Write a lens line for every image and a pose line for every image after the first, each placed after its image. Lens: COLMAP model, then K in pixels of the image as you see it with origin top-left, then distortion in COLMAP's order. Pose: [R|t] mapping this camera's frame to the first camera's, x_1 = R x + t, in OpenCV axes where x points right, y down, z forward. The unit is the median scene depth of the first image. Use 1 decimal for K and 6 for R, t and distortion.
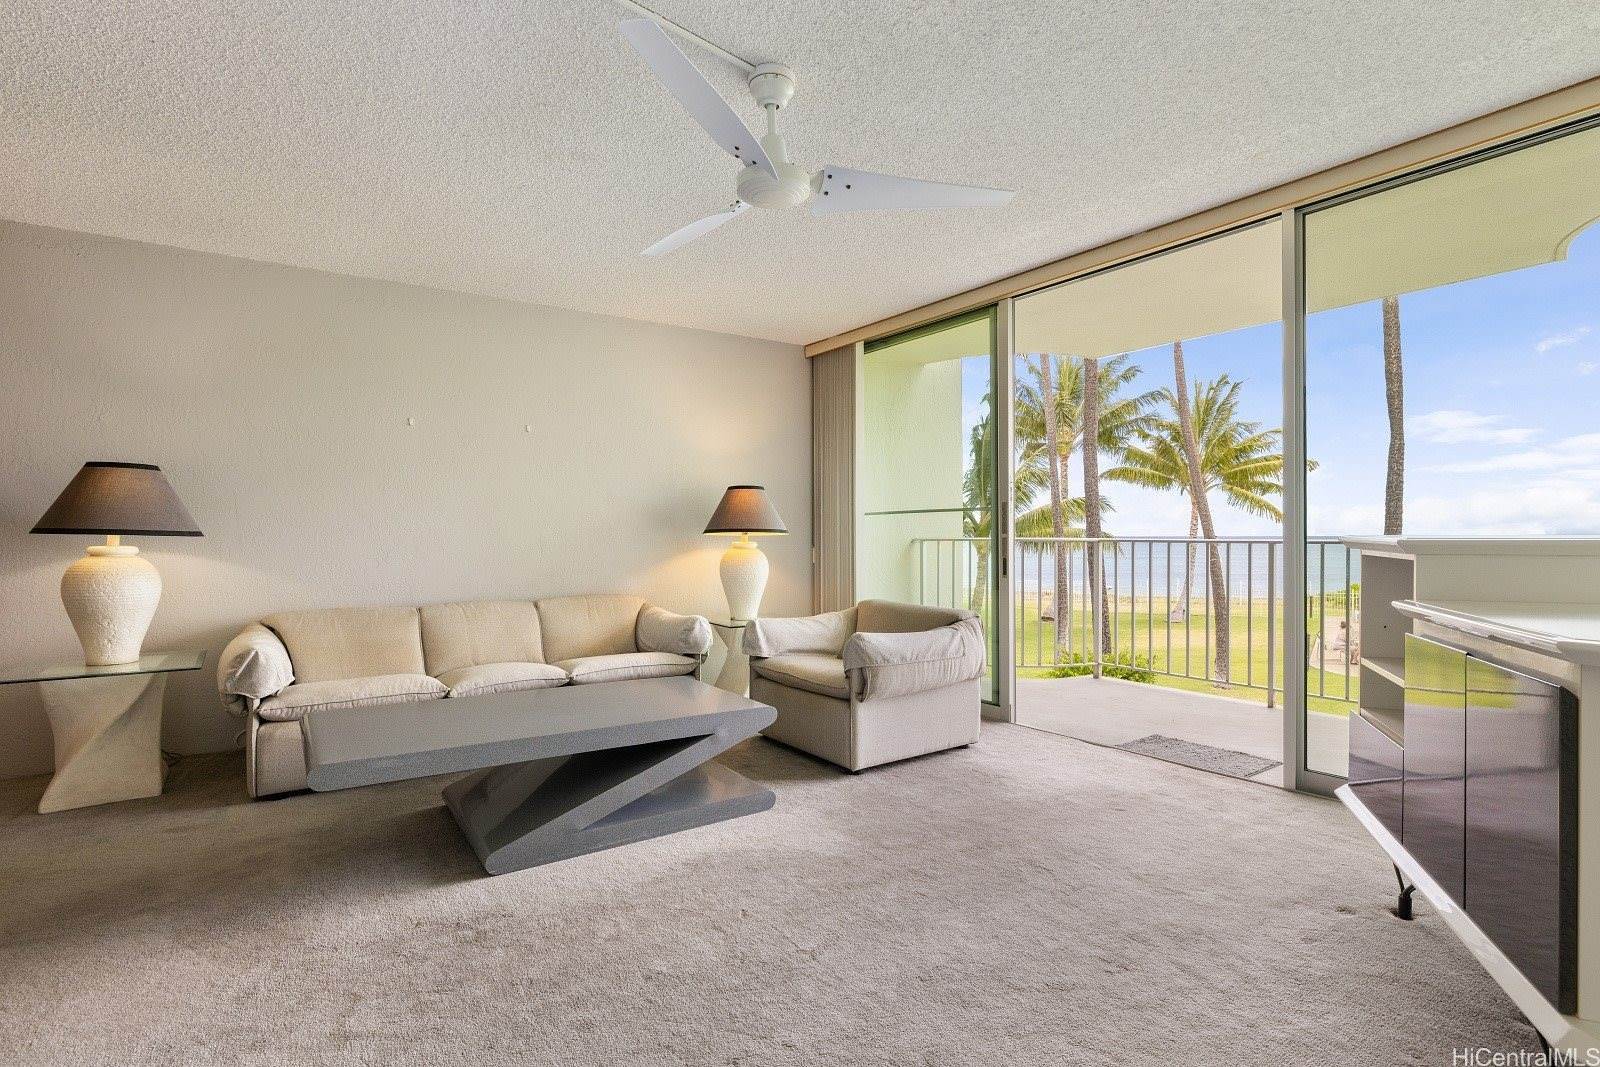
lens RADIAL K [[757.2, 0, 792.6], [0, 757.2, 538.8], [0, 0, 1]] dist [0.000275, 0.000697]
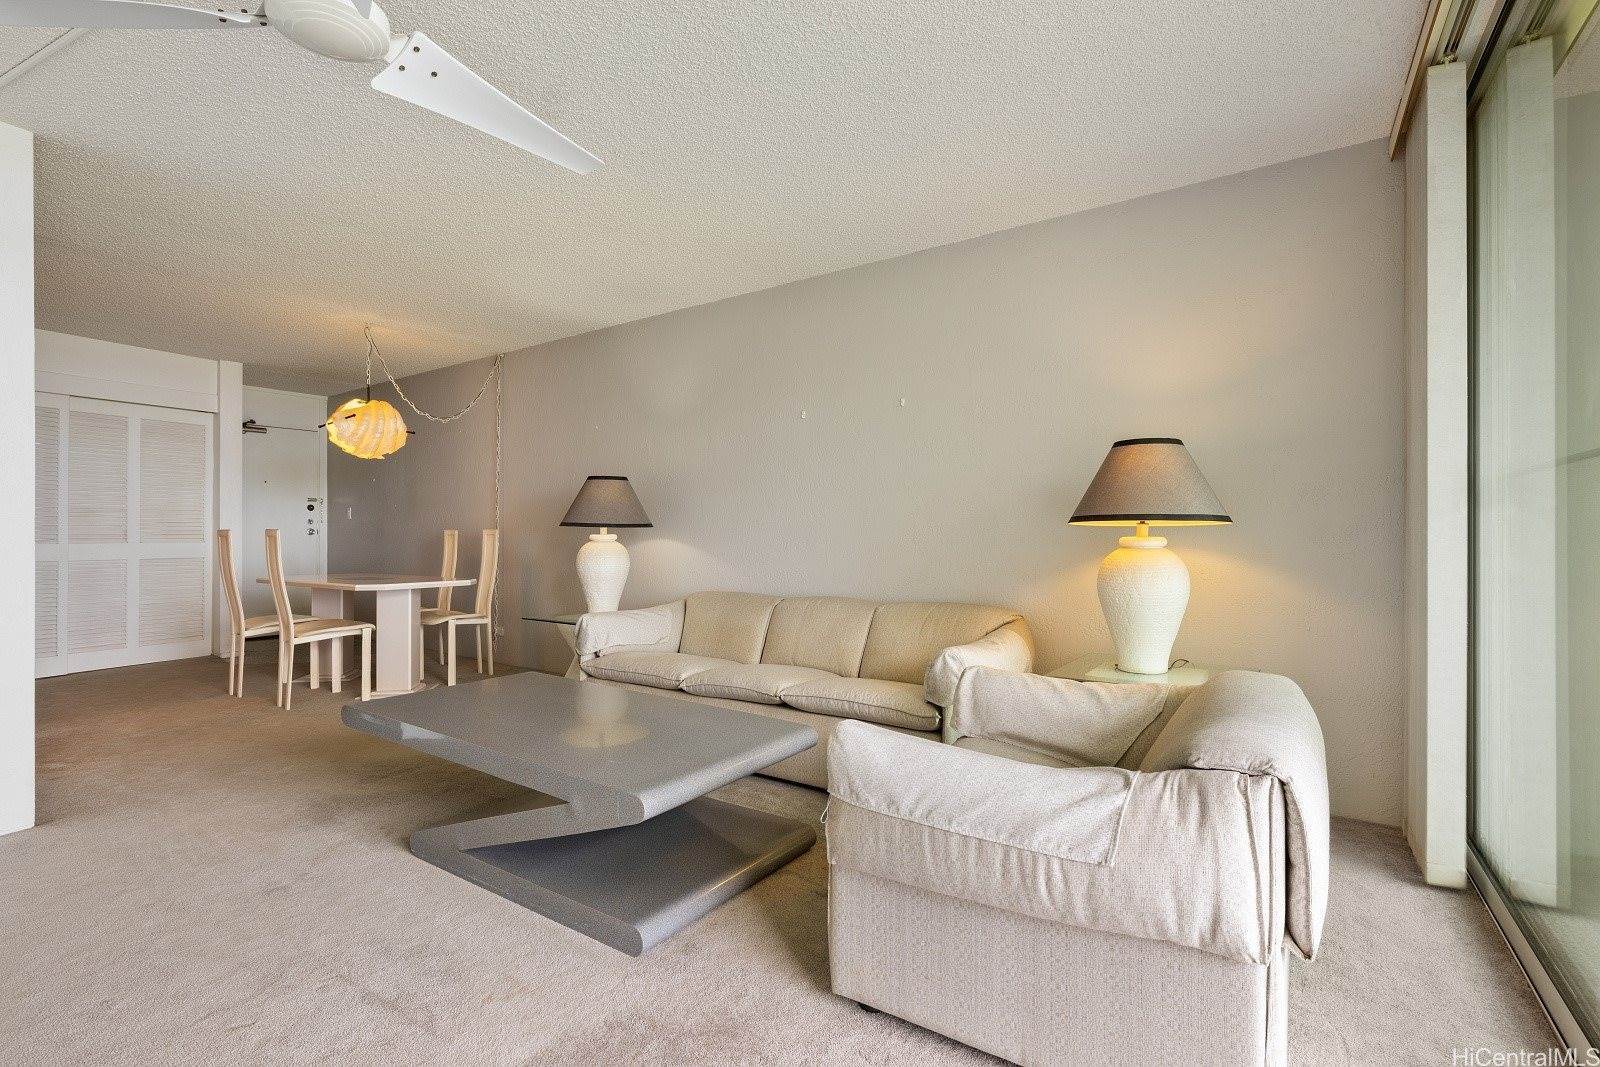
lens RADIAL K [[757.2, 0, 790.4], [0, 757.2, 526.1], [0, 0, 1]] dist [0.000275, 0.000697]
pose [[0.384156, 0.011246, -0.923200, 0.321429], [0.010449, 0.999809, 0.016528, -0.015036], [0.923209, -0.015996, 0.383965, 0.434259]]
